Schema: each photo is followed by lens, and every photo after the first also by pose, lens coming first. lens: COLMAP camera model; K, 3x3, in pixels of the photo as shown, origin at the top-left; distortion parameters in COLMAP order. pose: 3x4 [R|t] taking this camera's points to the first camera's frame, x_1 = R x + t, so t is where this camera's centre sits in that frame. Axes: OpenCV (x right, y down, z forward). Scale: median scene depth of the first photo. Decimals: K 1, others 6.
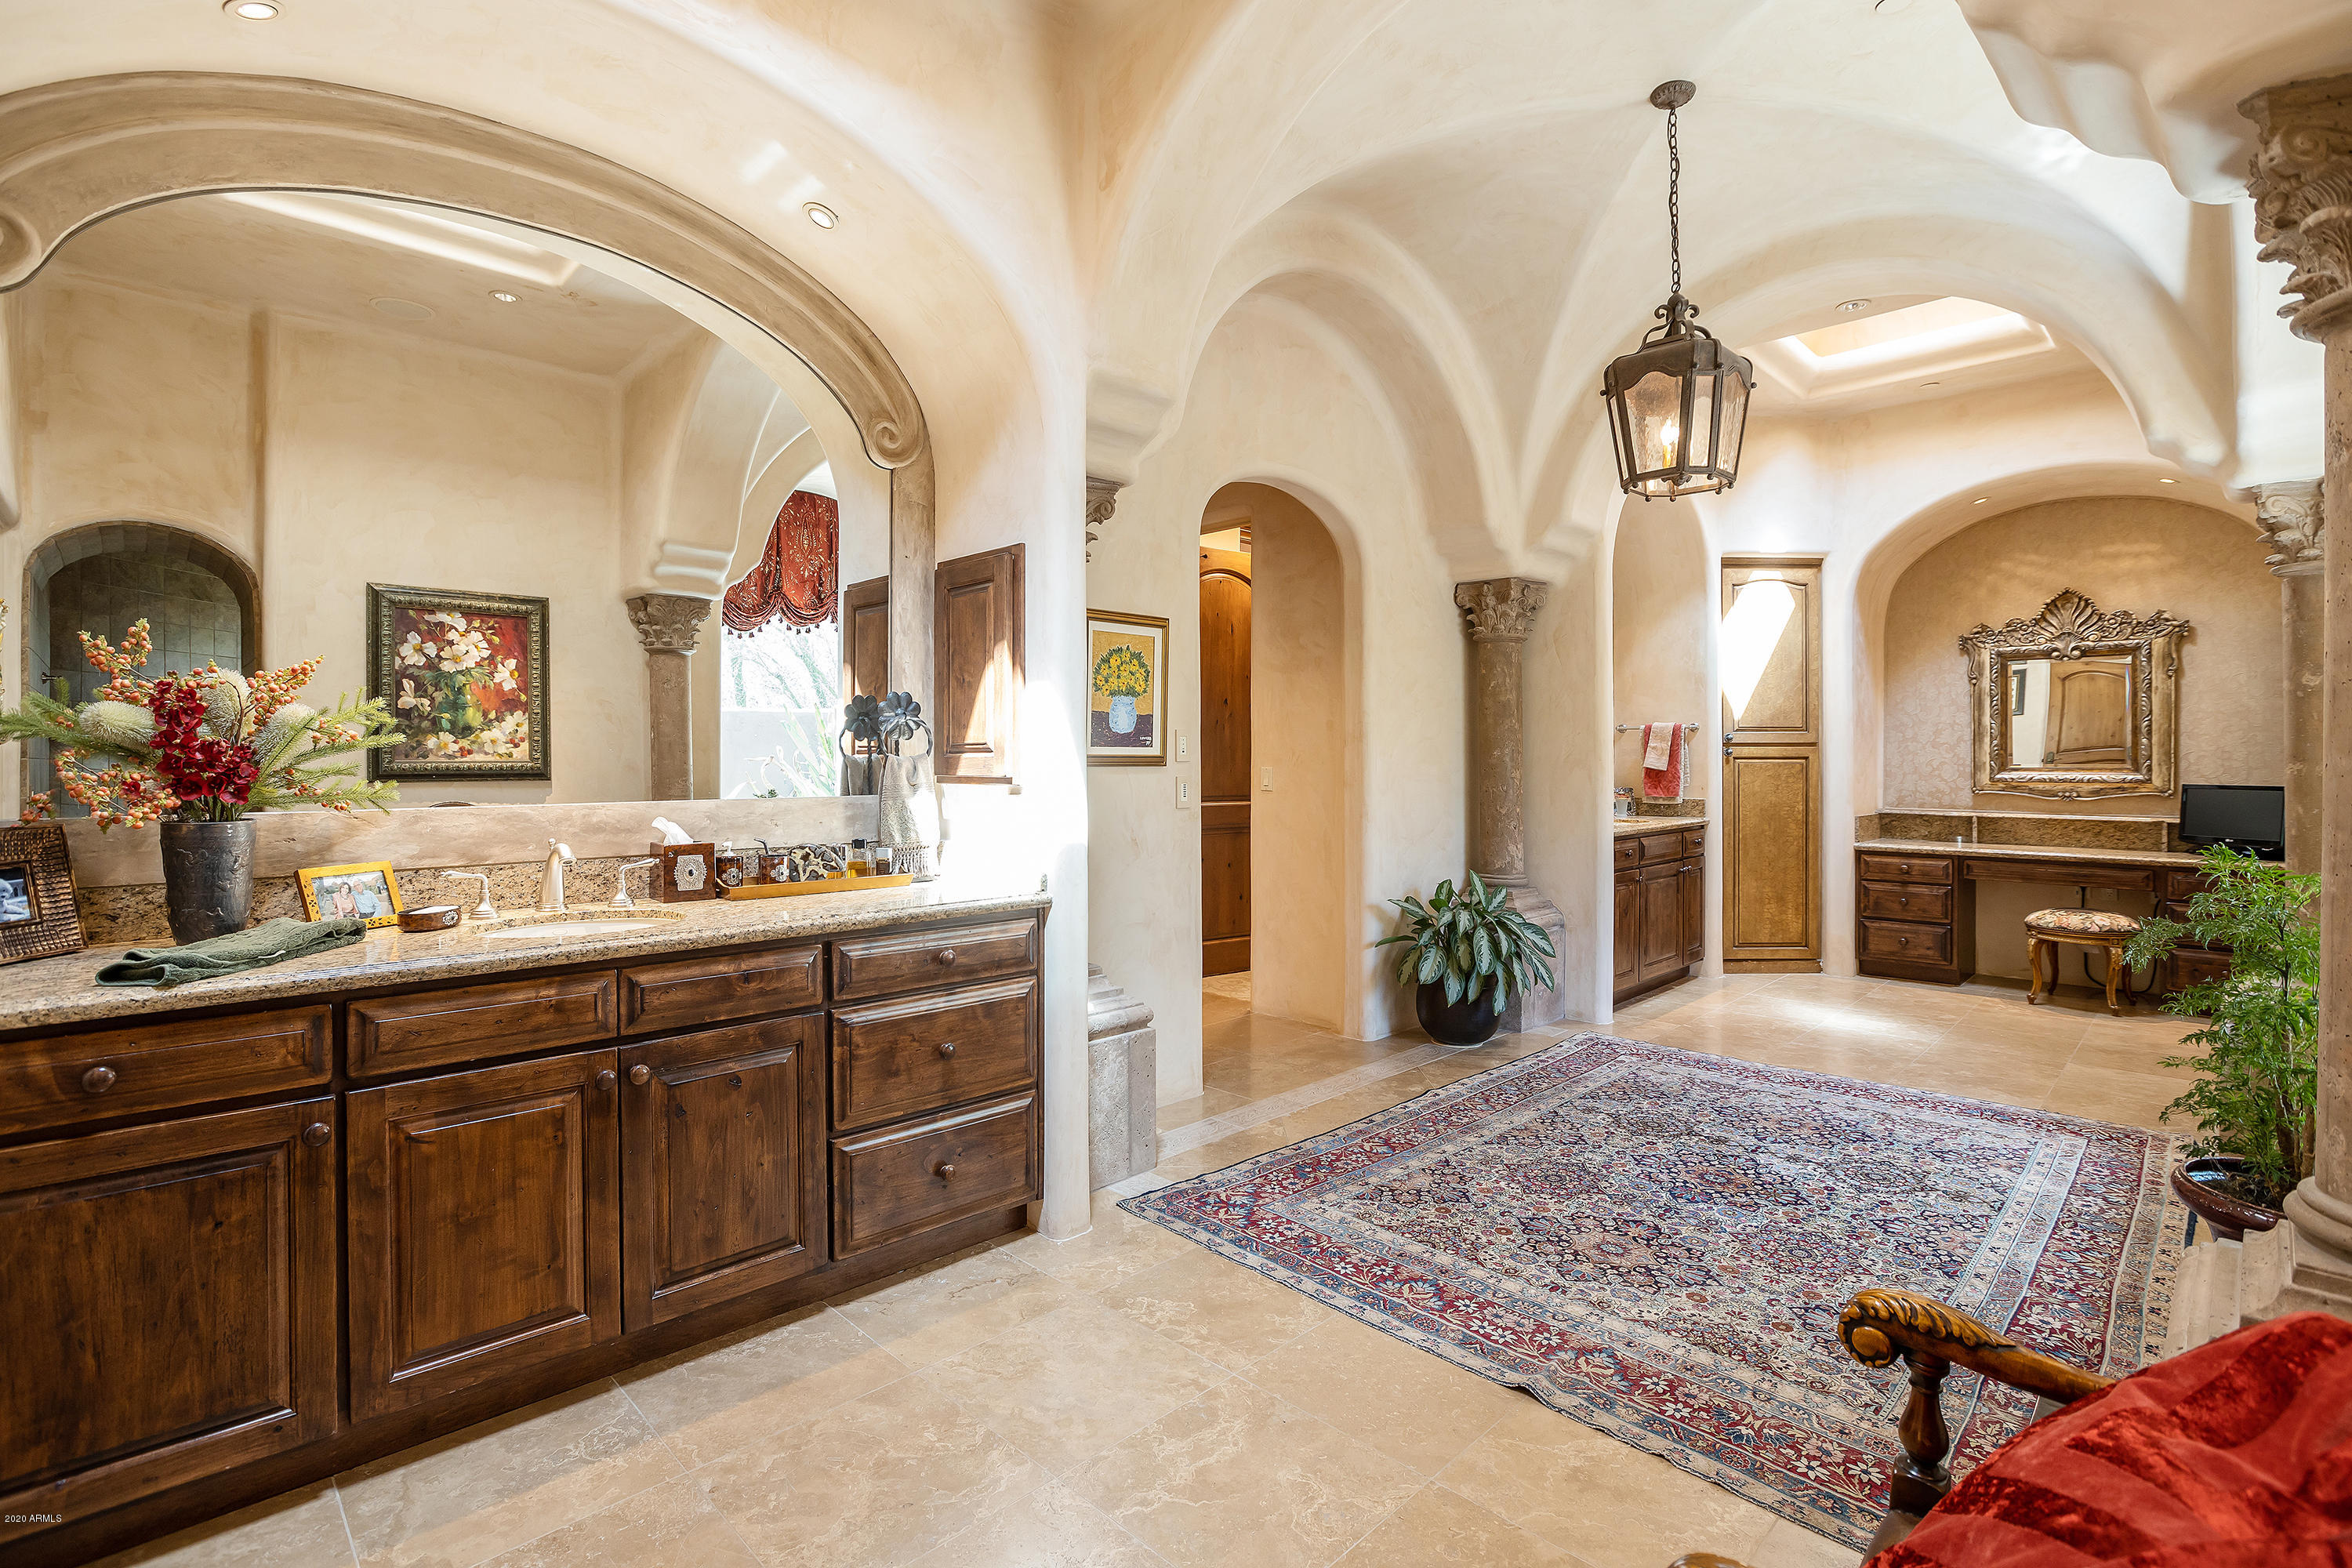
lens RADIAL K [[1074.8, 0, 1166.9], [0, 1074.8, 767.7], [0, 0, 1]] dist [-0.003098, -0.000021]
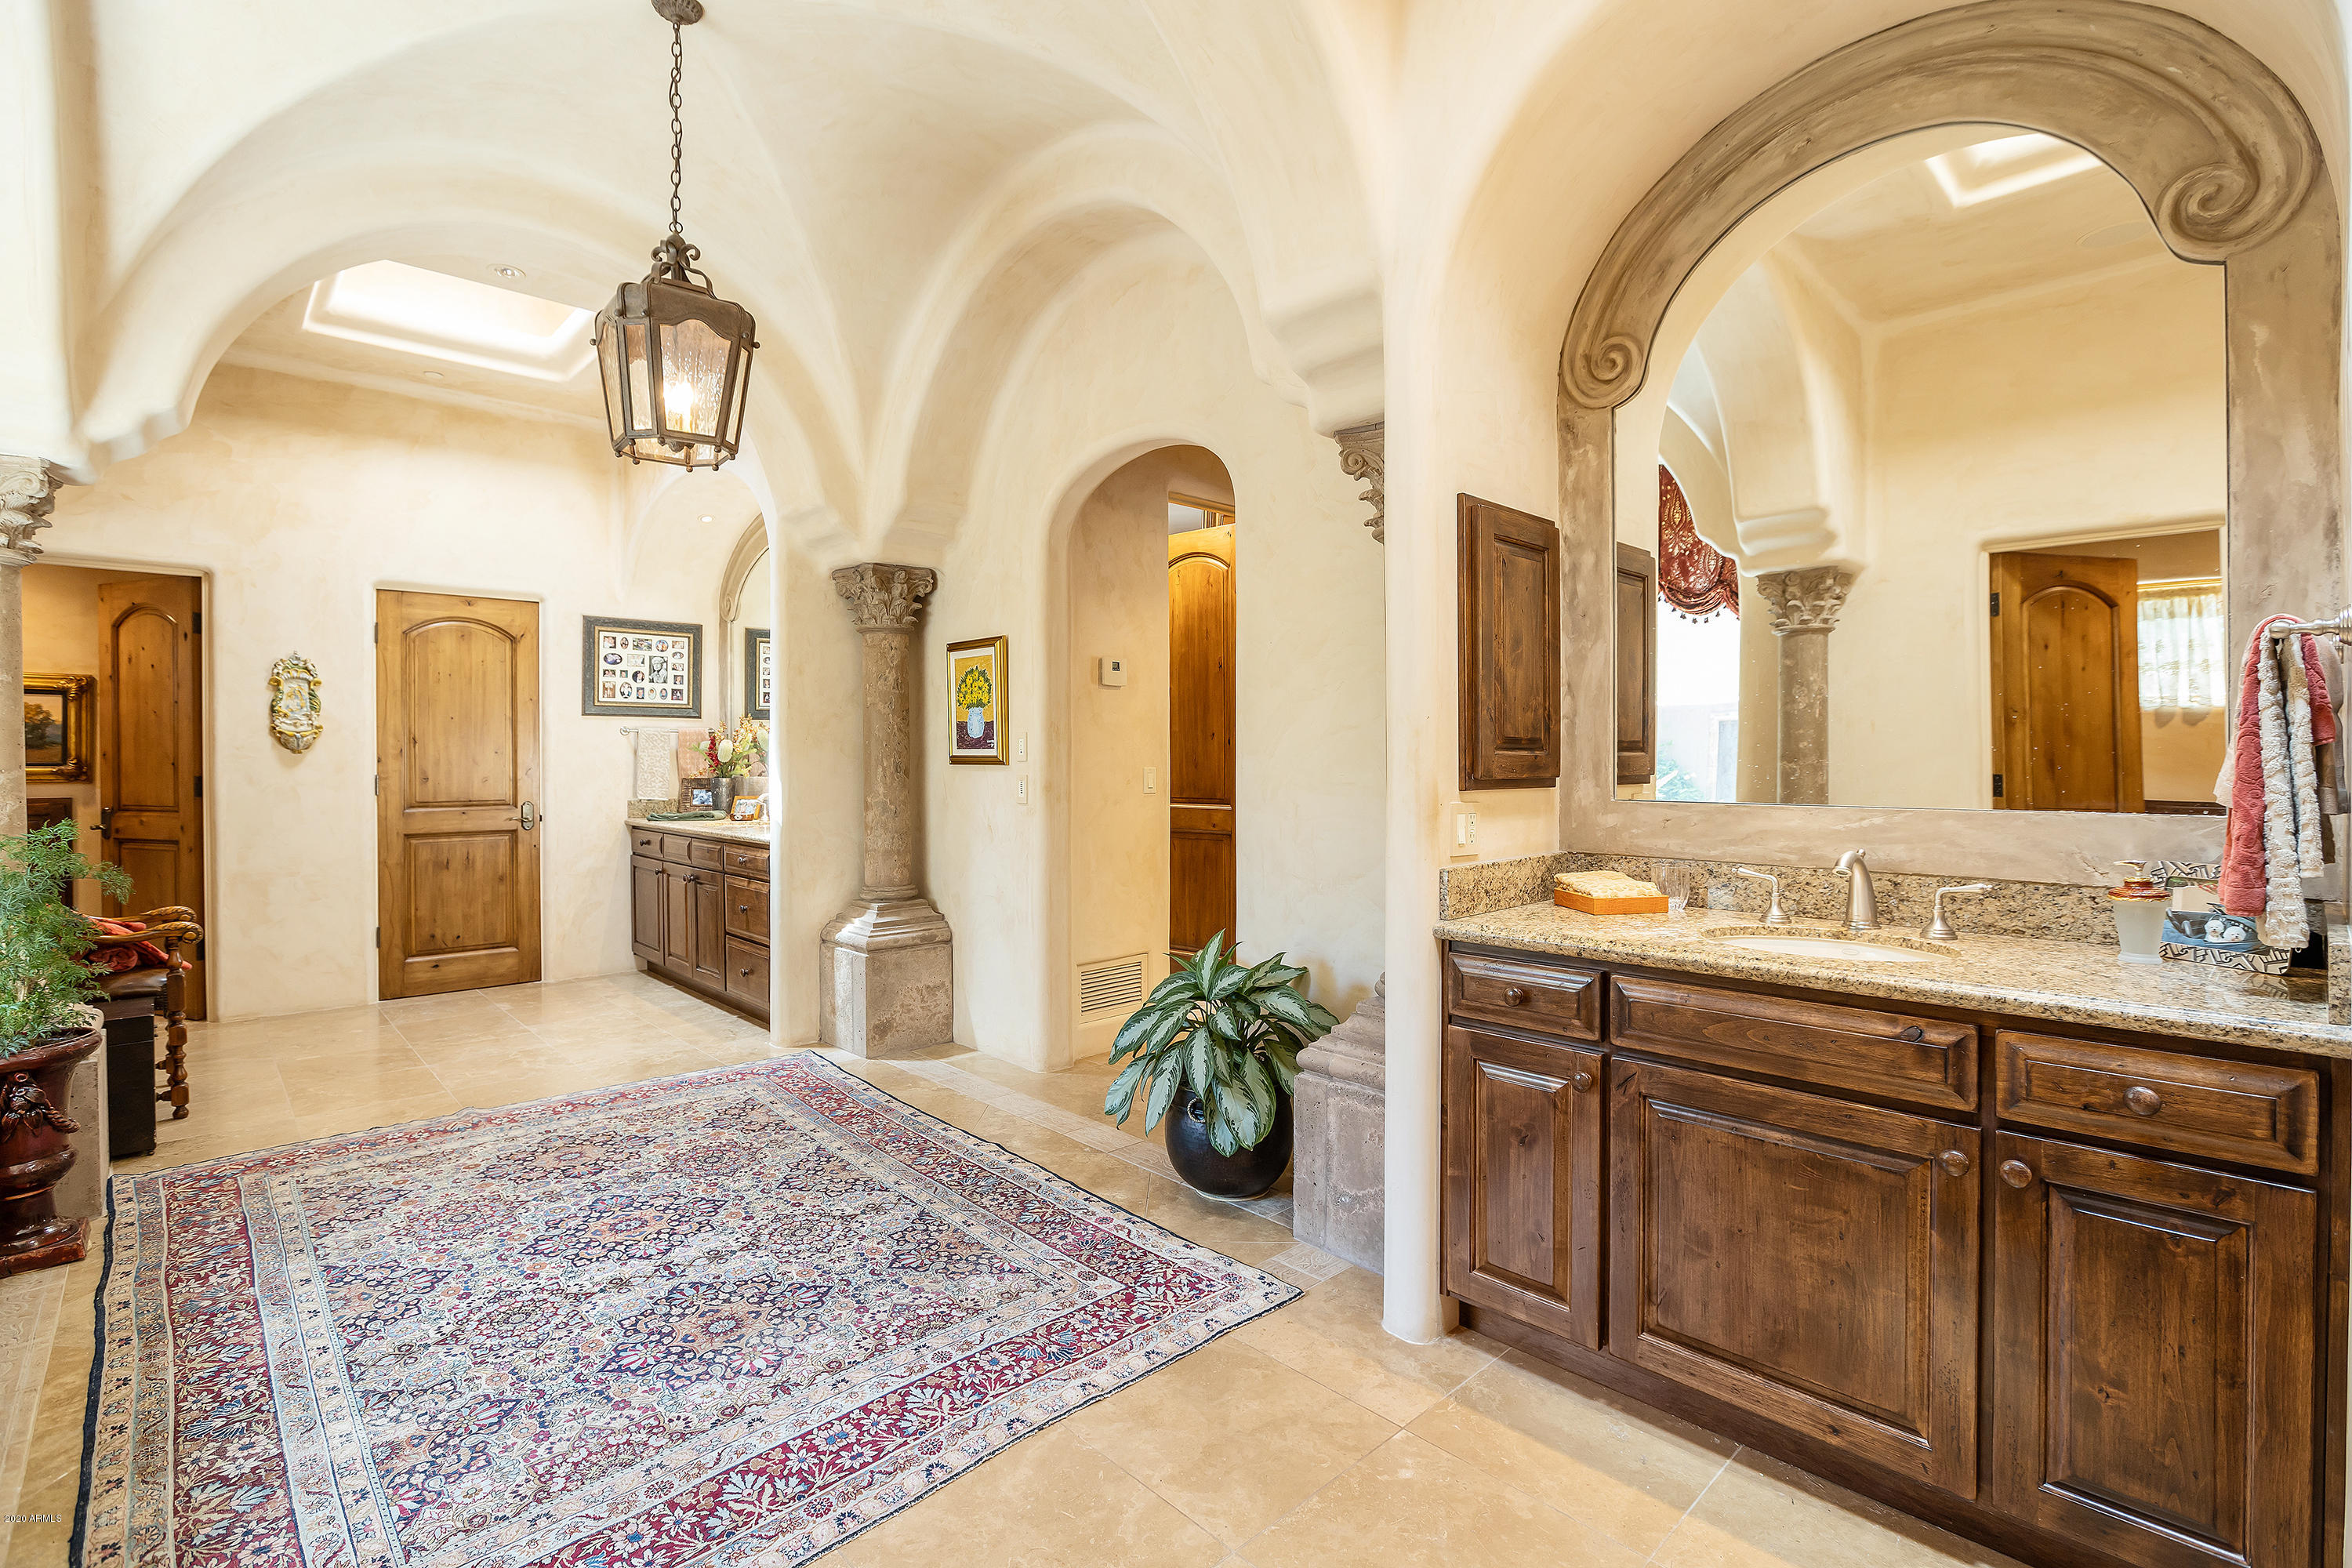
lens RADIAL K [[1074.8, 0, 1167.7], [0, 1074.8, 772.7], [0, 0, 1]] dist [-0.003098, -0.000021]
pose [[-0.027362, 0.011525, -0.999559, 1.425911], [-0.005541, 0.999916, 0.011681, -0.009113], [0.999610, 0.005858, -0.027295, 1.508903]]
